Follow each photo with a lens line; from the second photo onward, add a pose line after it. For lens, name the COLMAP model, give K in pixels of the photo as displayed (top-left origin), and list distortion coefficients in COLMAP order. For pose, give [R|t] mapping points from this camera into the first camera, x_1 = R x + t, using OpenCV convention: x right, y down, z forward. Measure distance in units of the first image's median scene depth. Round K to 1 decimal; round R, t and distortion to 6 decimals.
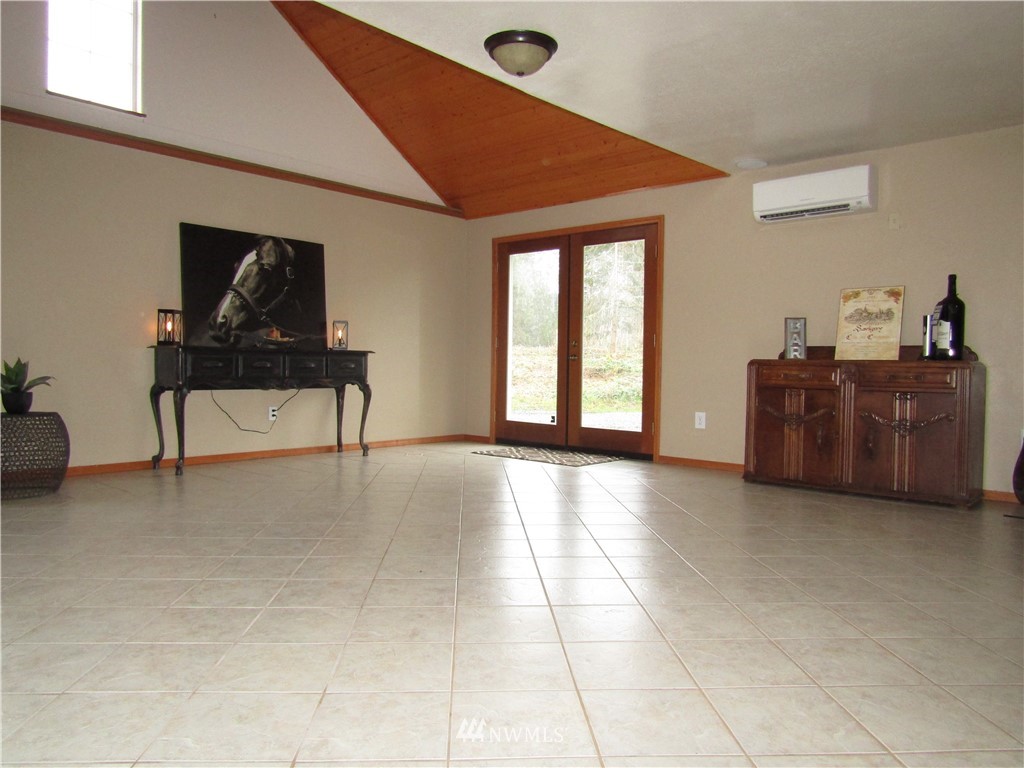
lens RADIAL K [[726.9, 0, 510.1], [0, 726.9, 384.6], [0, 0, 1]] dist [-0.003444, -0.002841]
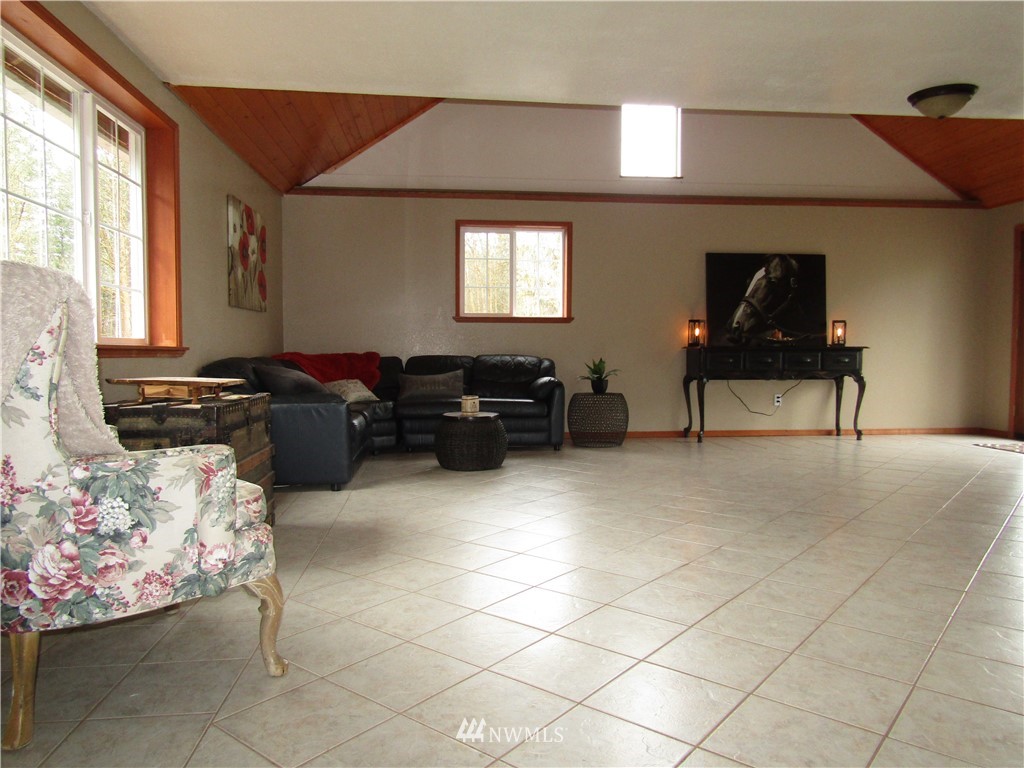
lens RADIAL K [[726.9, 0, 510.1], [0, 726.9, 384.6], [0, 0, 1]] dist [-0.003444, -0.002841]
pose [[0.734739, 0.016552, -0.678148, 0.171092], [-0.007352, 0.999838, 0.016438, -0.002423], [0.678310, -0.007092, 0.734742, -0.200172]]
